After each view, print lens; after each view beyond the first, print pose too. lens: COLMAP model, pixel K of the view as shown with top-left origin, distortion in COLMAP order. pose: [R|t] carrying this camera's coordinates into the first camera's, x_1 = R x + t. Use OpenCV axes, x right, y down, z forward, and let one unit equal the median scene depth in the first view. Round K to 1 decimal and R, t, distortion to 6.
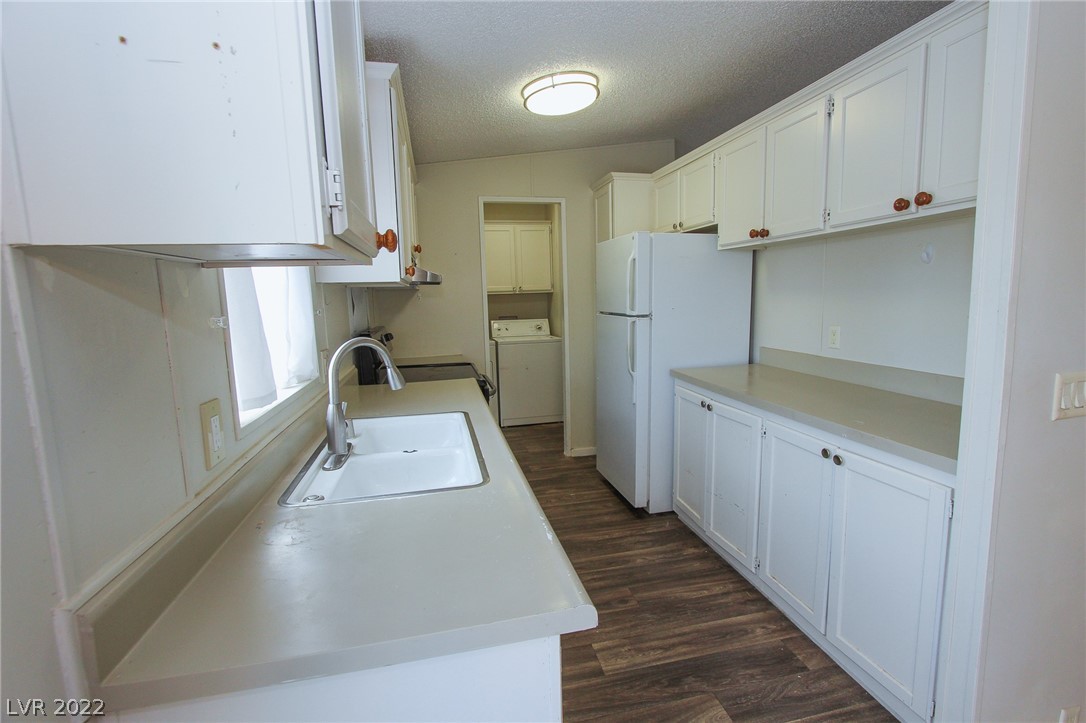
lens RADIAL K [[503.5, 0, 543.5], [0, 503.5, 357.7], [0, 0, 1]] dist [-0.000247, 0.000242]
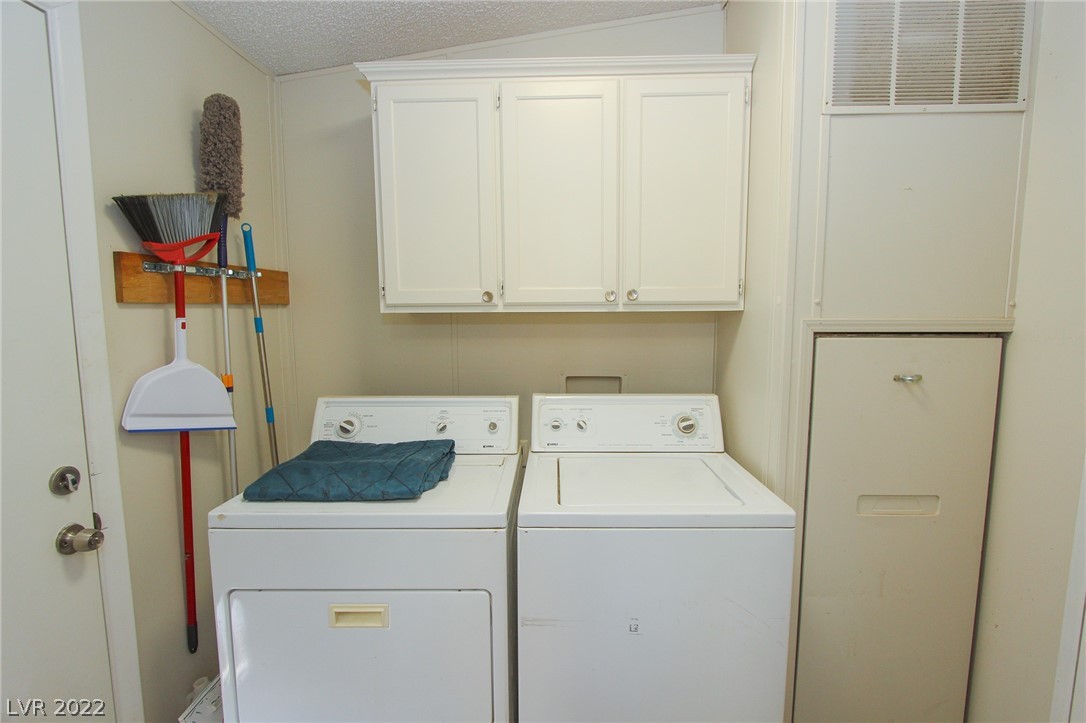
lens RADIAL K [[503.5, 0, 544.9], [0, 503.5, 360.7], [0, 0, 1]] dist [-0.000247, 0.000242]
pose [[0.970907, 0.048754, -0.234440, -0.023335], [-0.055515, 0.998208, -0.022321, -0.087479], [0.232932, 0.034687, 0.971874, 0.681832]]
